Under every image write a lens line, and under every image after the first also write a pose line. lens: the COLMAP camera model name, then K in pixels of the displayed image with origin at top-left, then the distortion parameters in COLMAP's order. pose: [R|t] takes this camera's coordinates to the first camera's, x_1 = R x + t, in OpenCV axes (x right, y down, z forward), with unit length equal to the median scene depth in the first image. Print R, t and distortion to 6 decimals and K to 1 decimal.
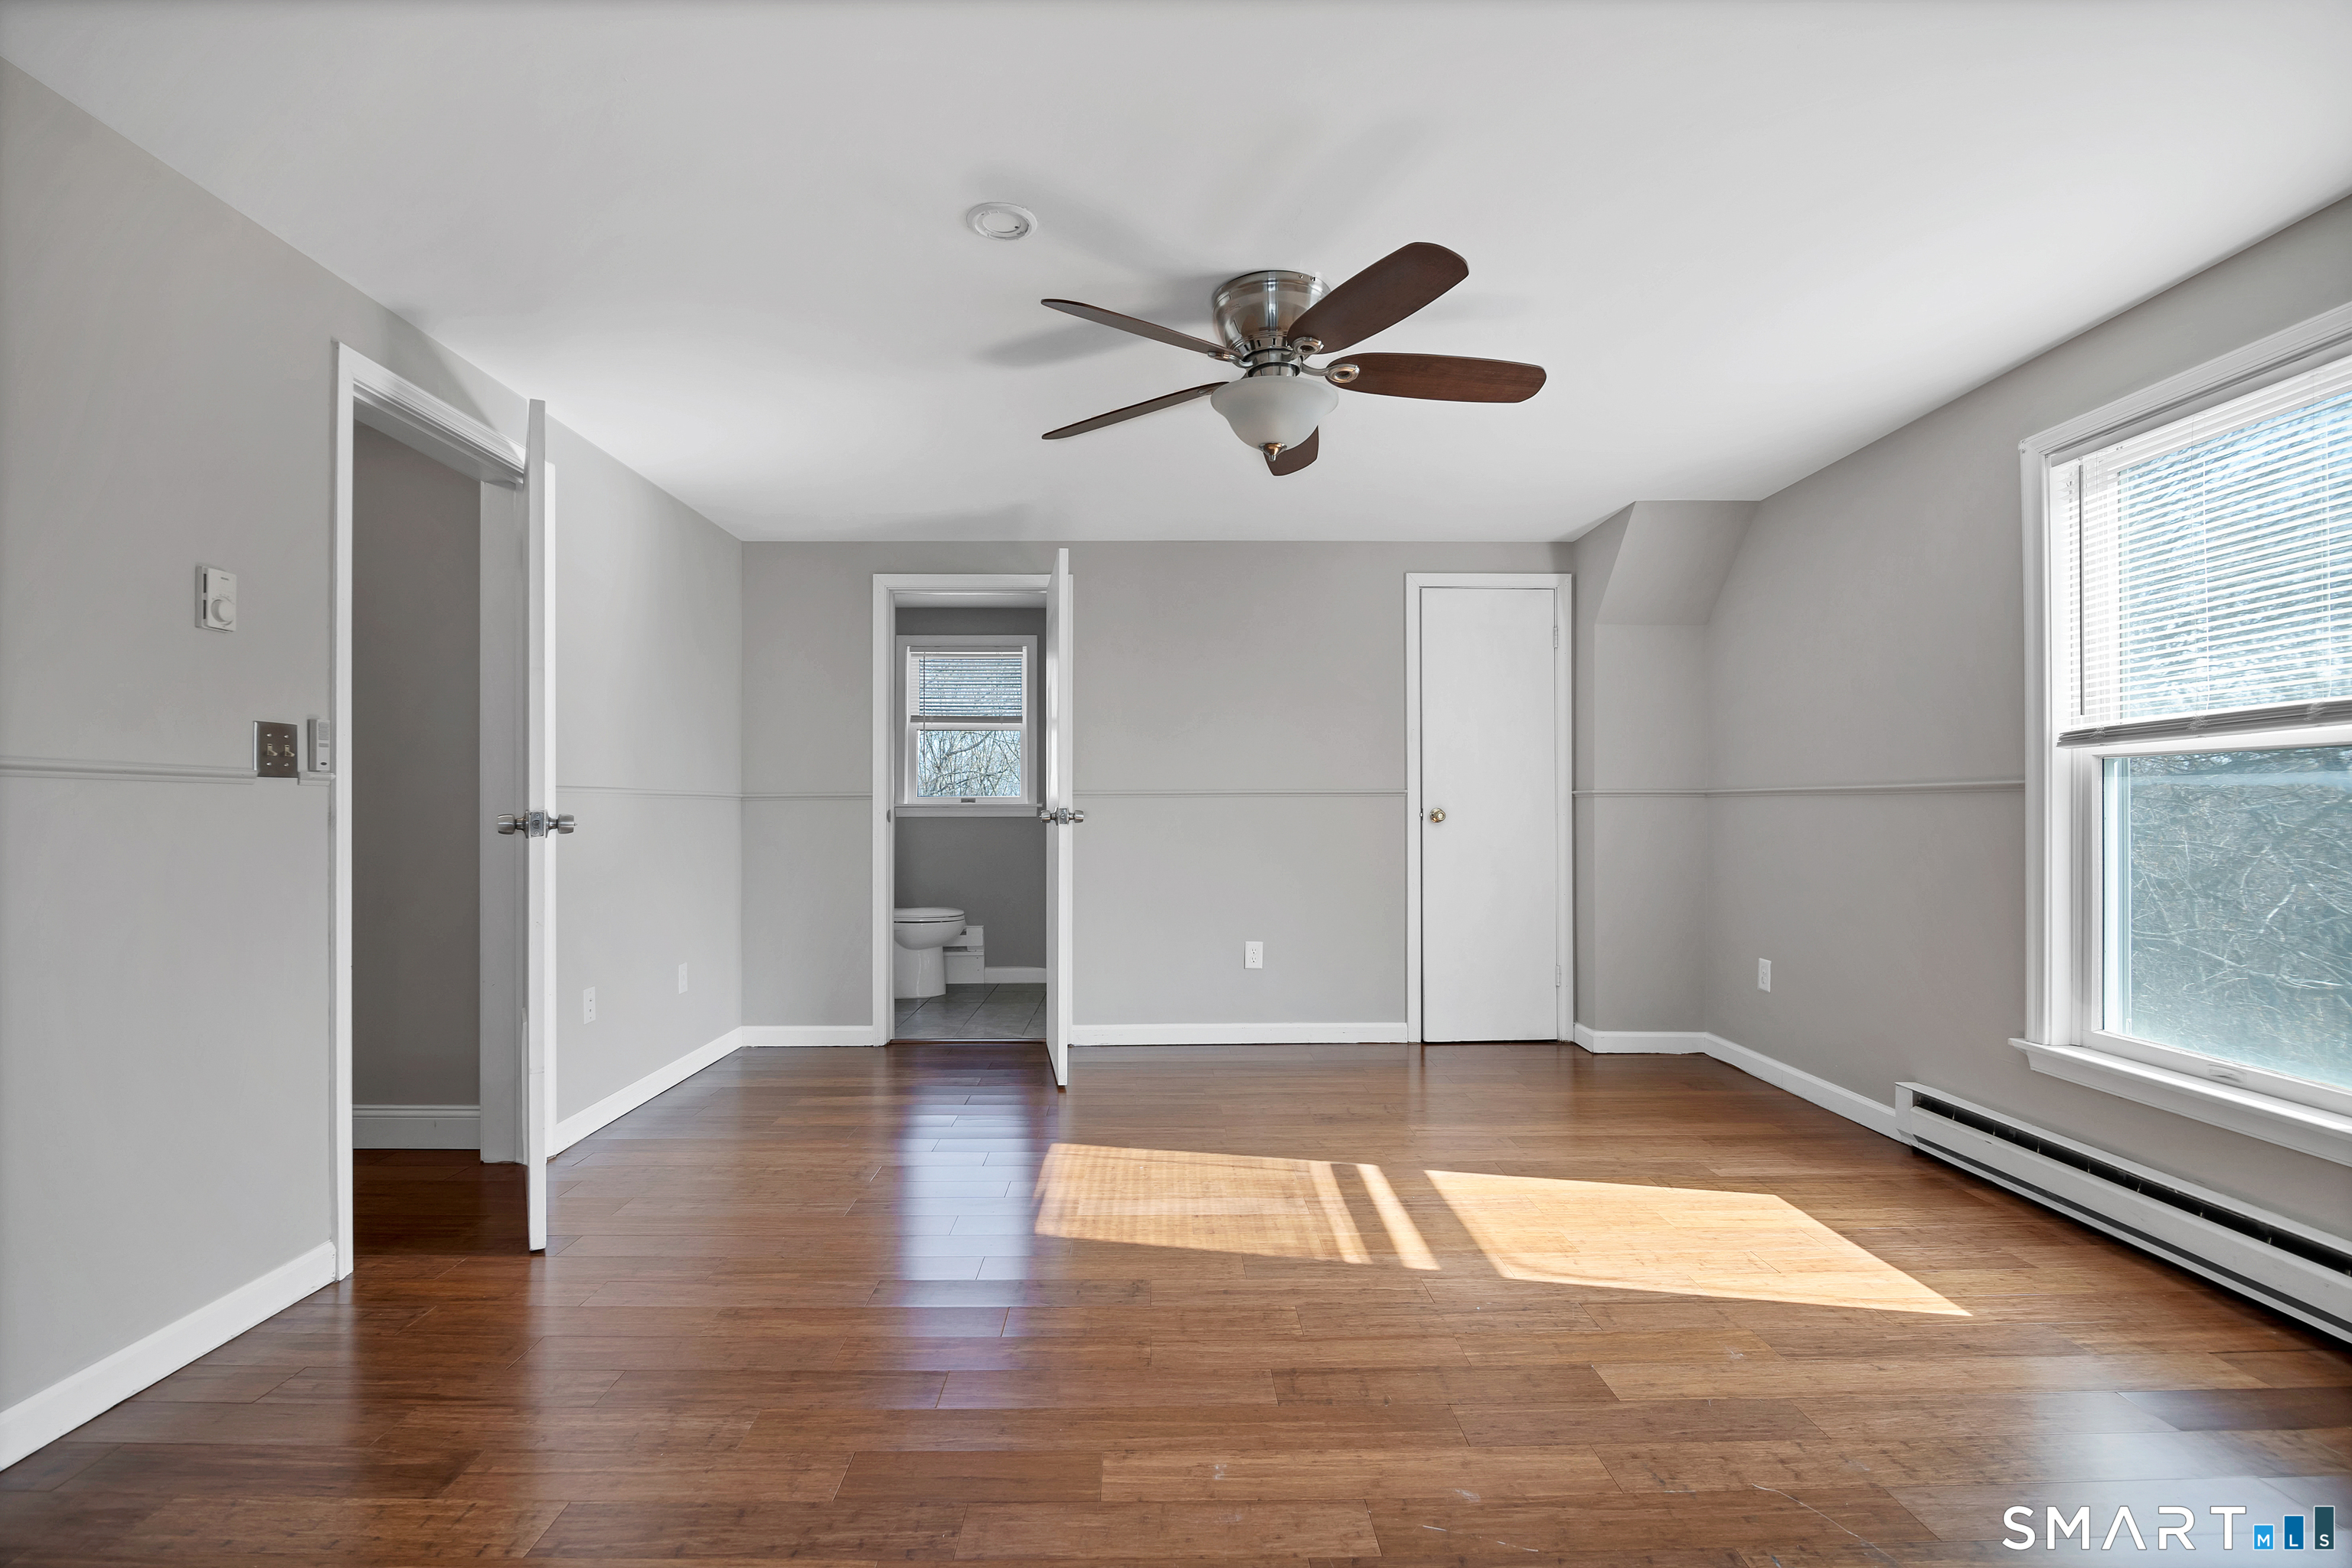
lens RADIAL K [[1090.5, 0, 1177.9], [0, 1090.5, 791.5], [0, 0, 1]] dist [-0.004861, -0.005899]
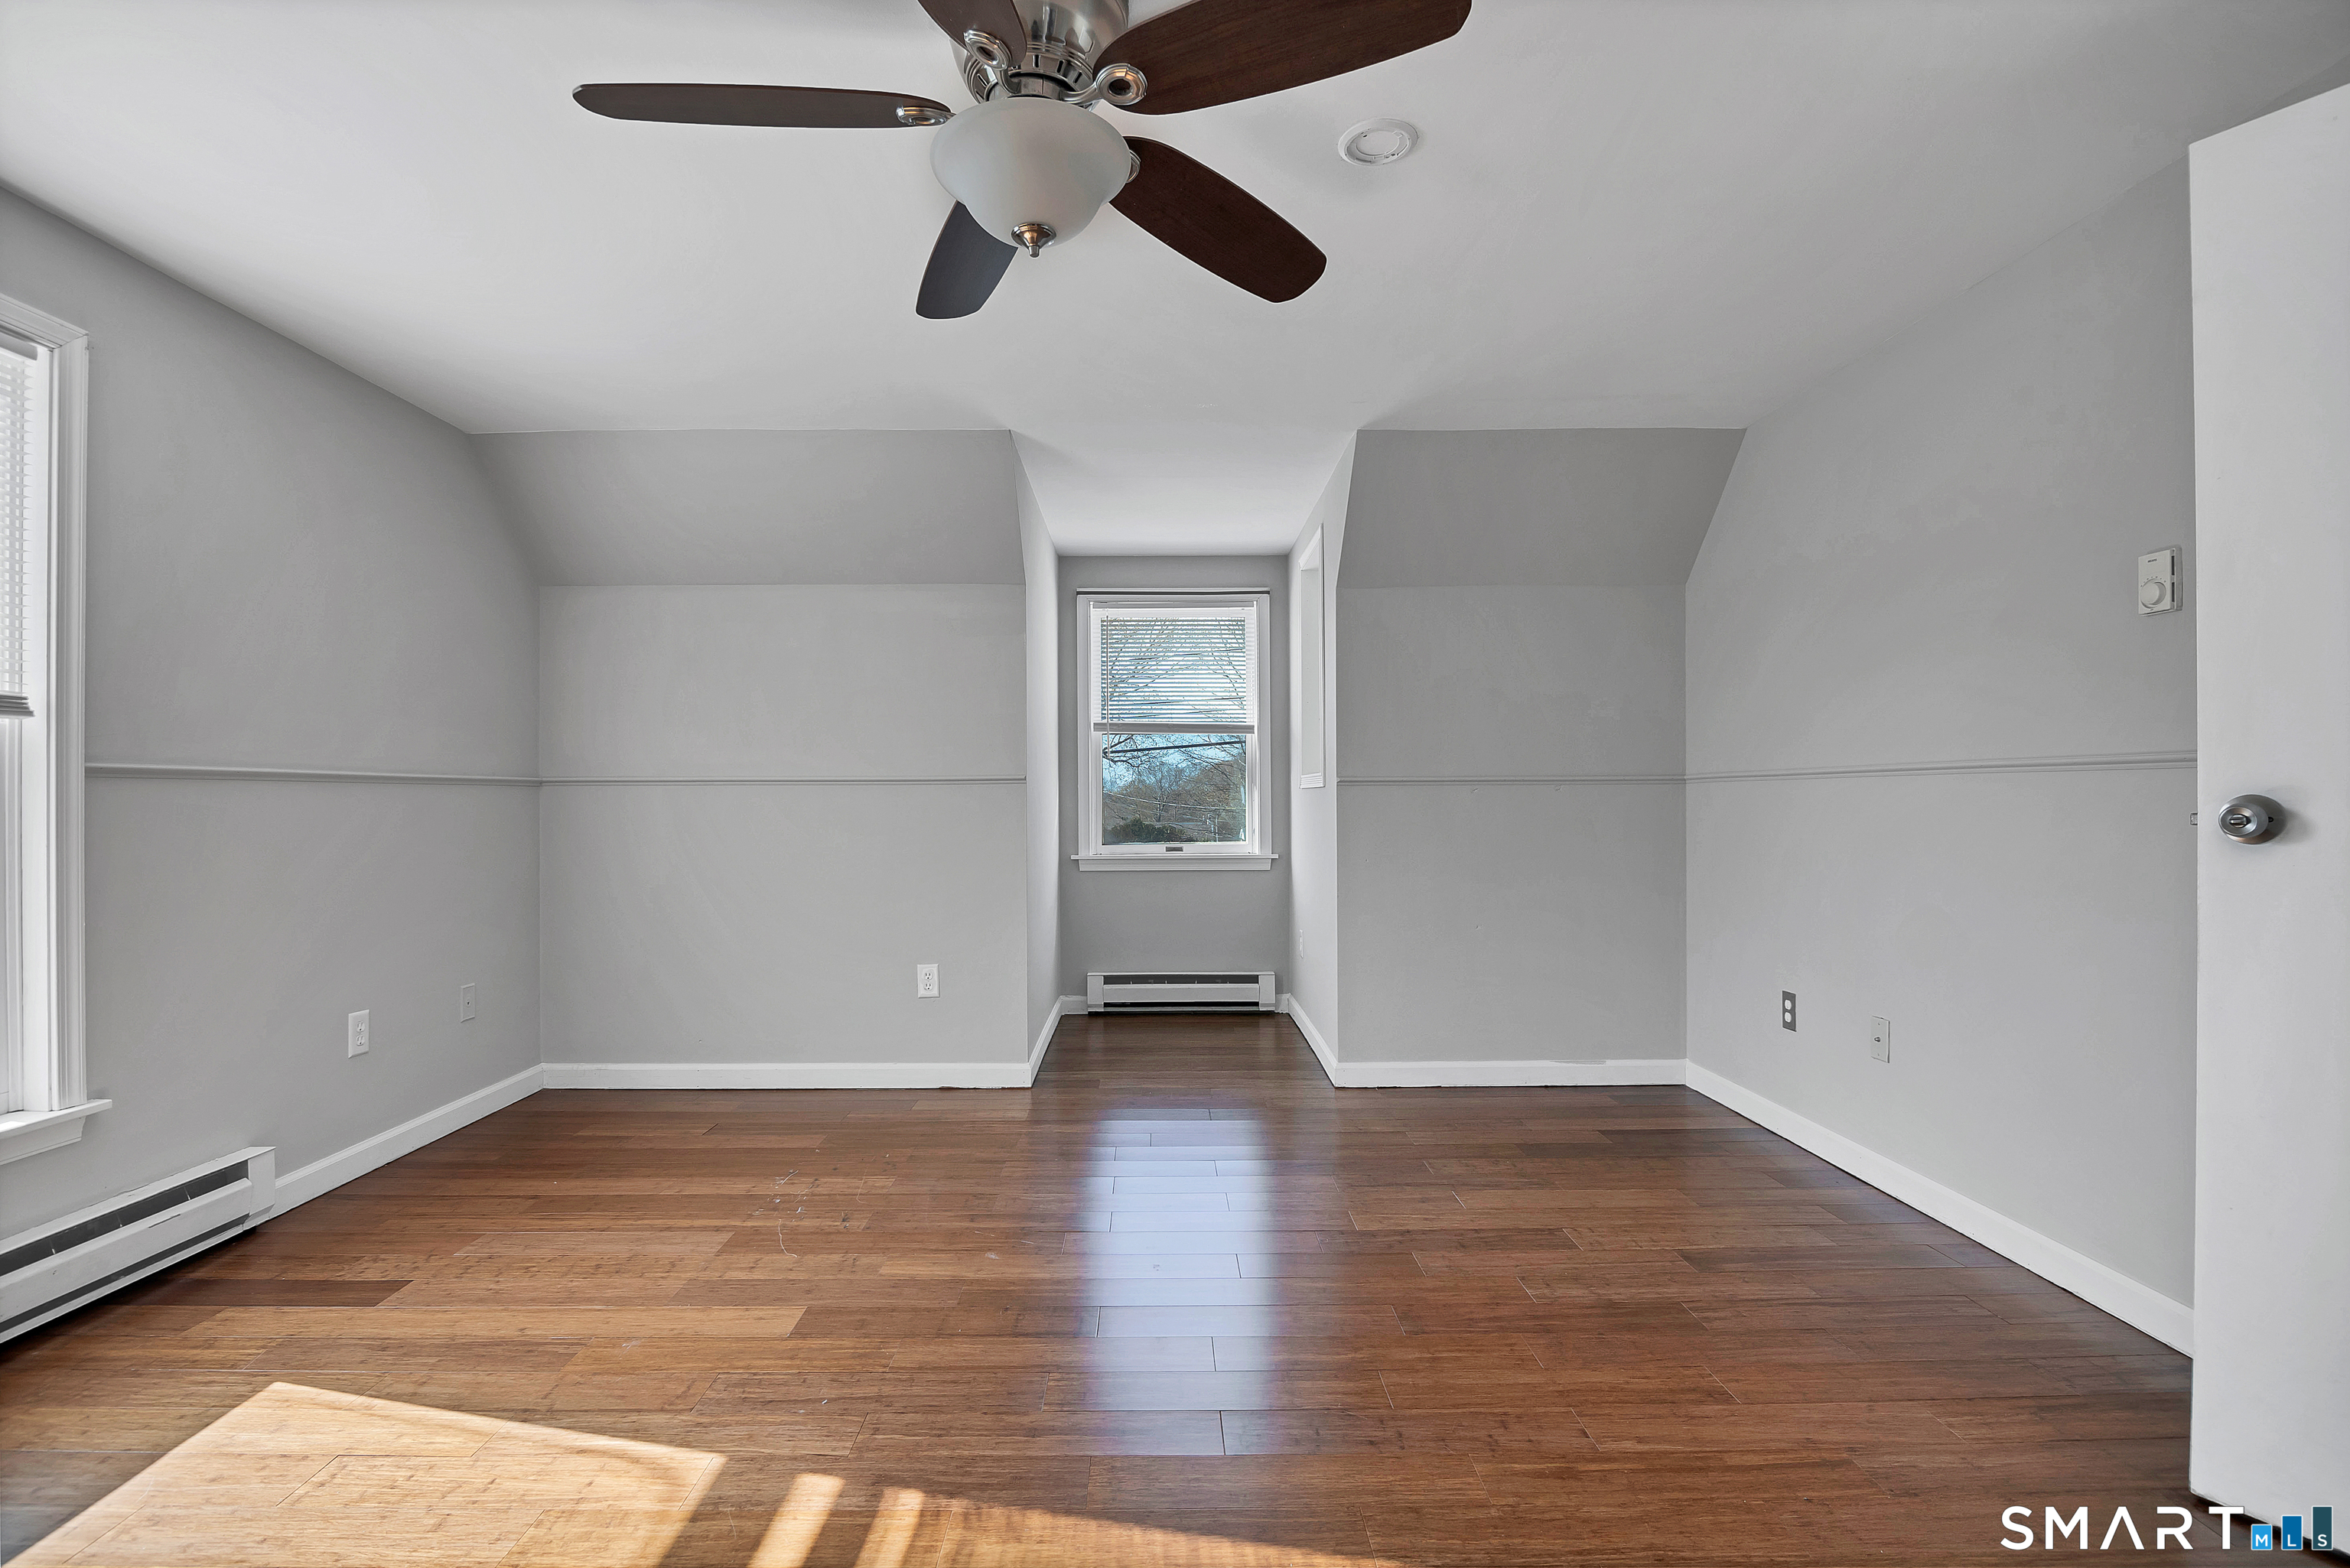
lens RADIAL K [[1089.5, 0, 1158.6], [0, 1089.5, 796.7], [0, 0, 1]] dist [-0.004861, -0.005899]
pose [[-0.999482, 0.004117, 0.031929, -0.008952], [0.003548, 0.999834, -0.017859, 0.026078], [-0.031997, -0.017737, -0.999331, 1.712652]]
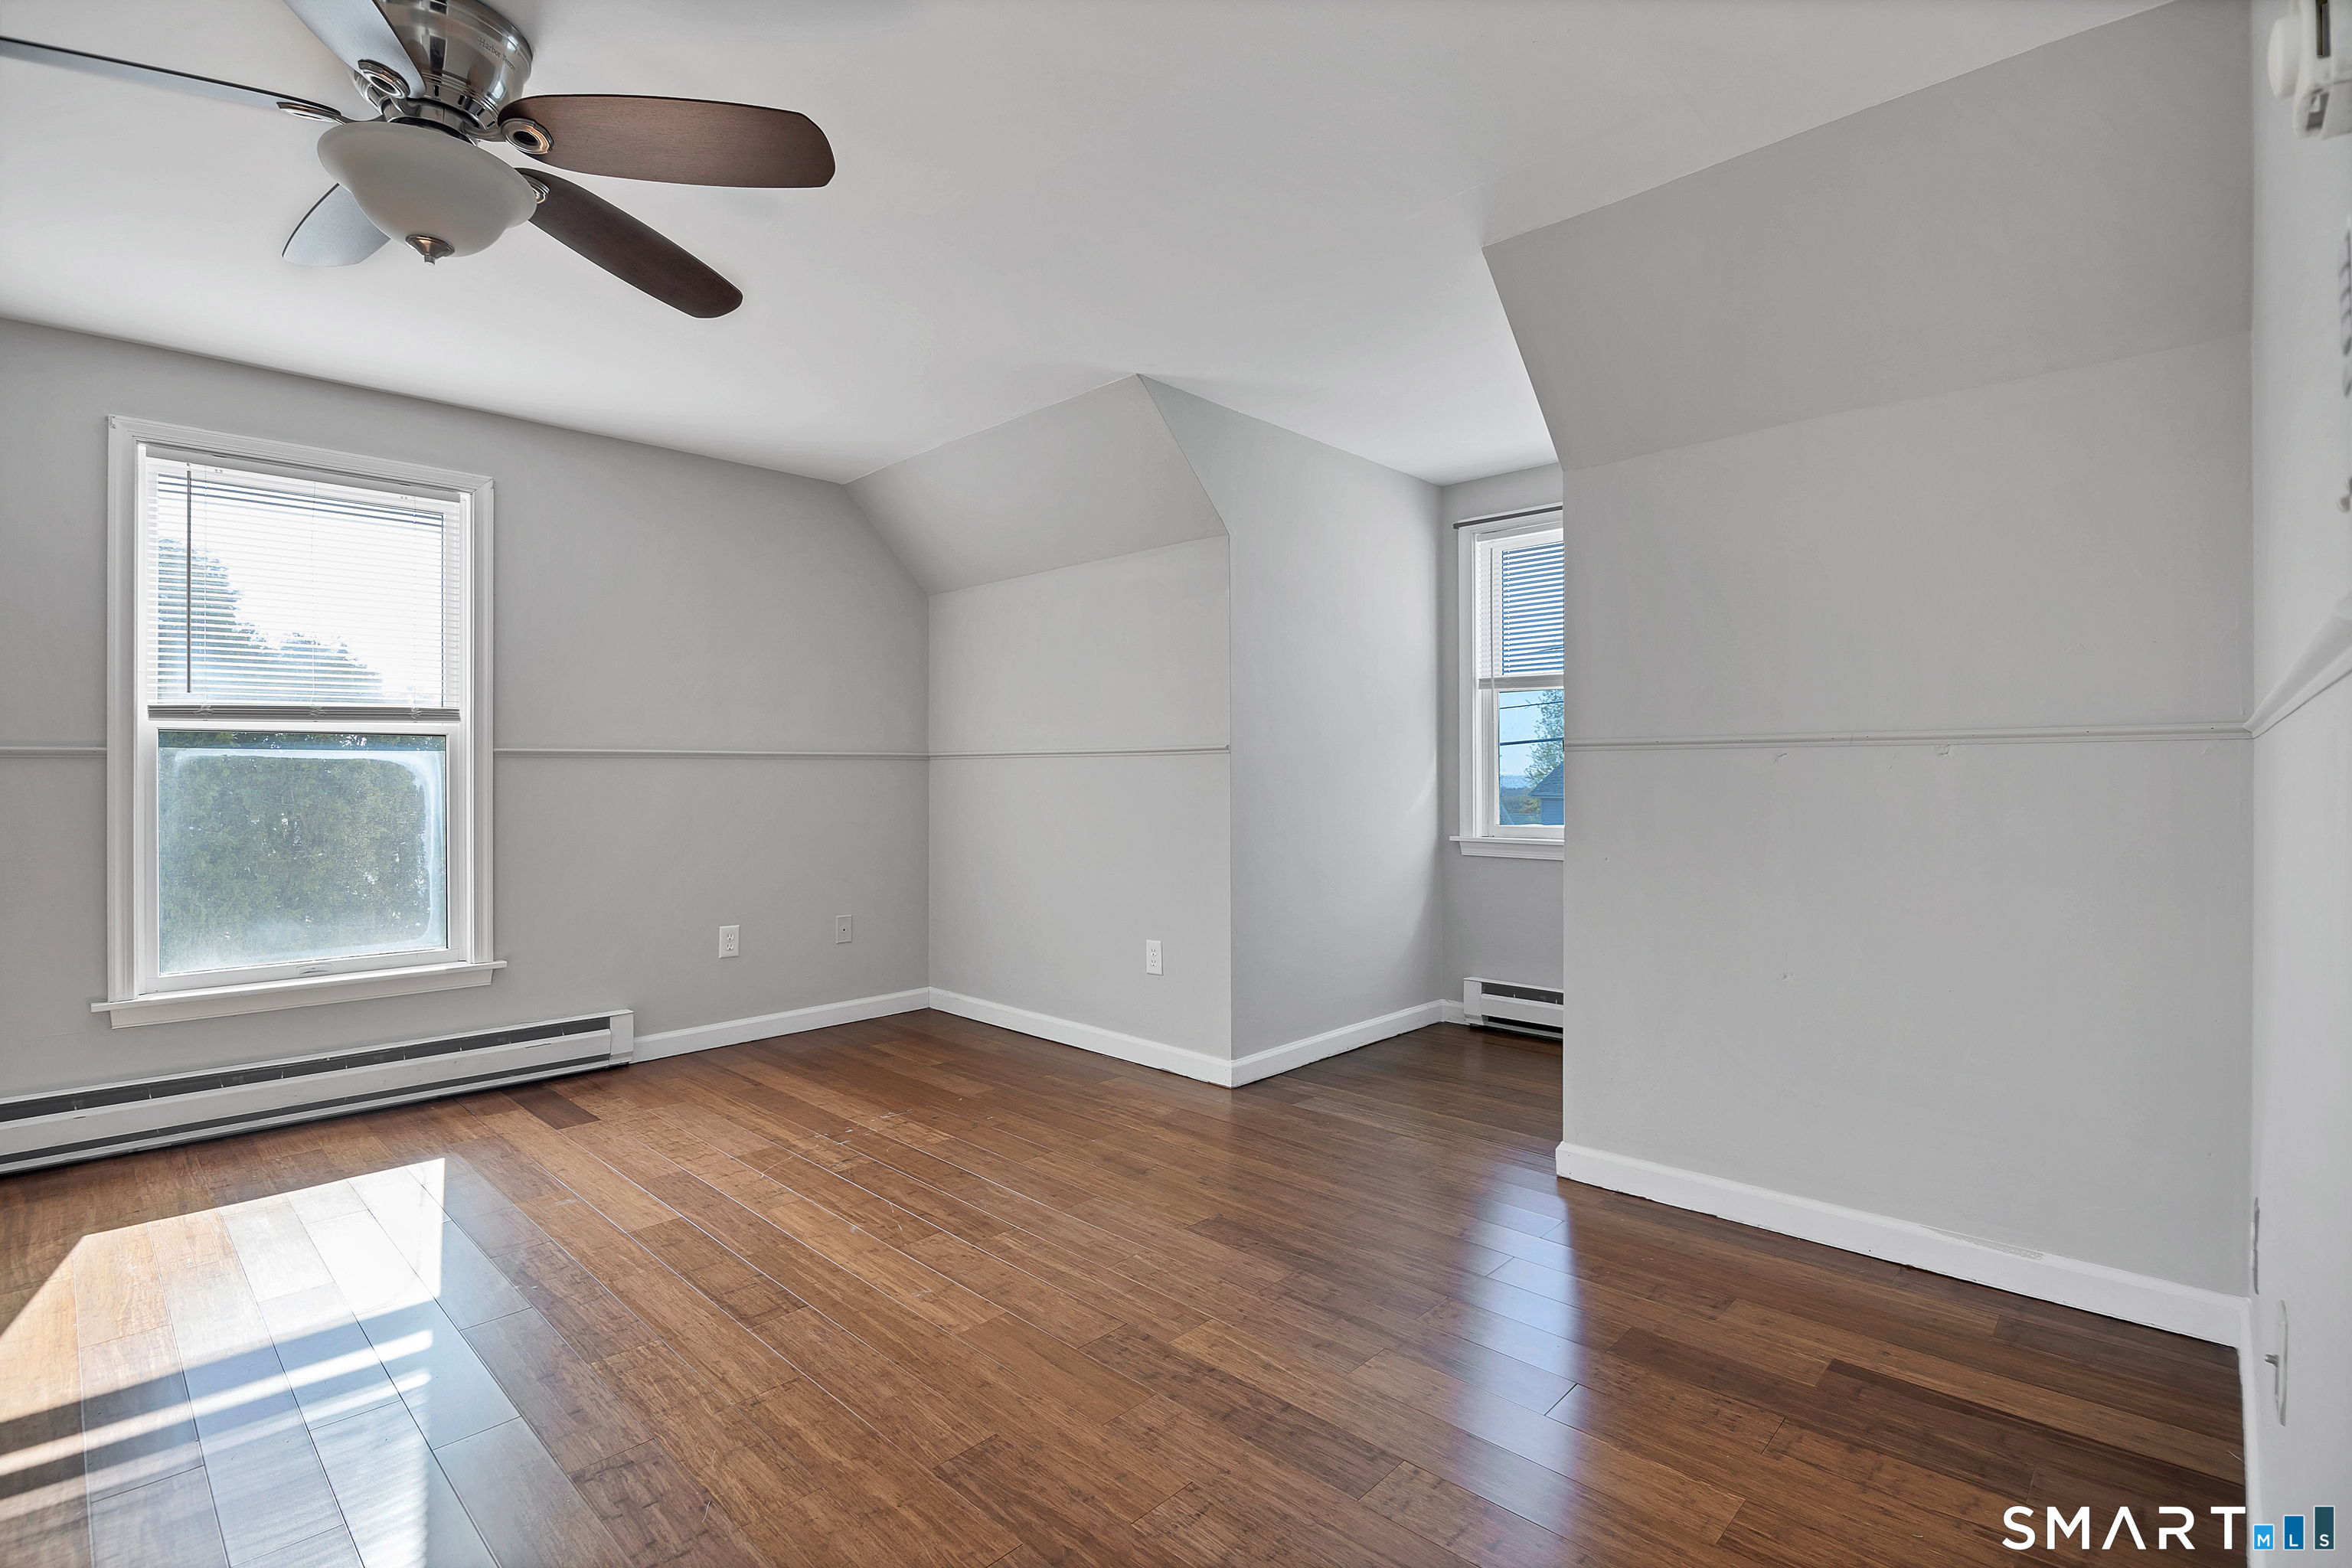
lens RADIAL K [[1090.5, 0, 1130.0], [0, 1090.5, 771.6], [0, 0, 1]] dist [-0.004861, -0.005899]
pose [[-0.686287, 0.003790, 0.727321, -0.745429], [-0.007434, 0.999898, -0.012225, 0.020951], [-0.727293, -0.013797, -0.686188, 1.203166]]
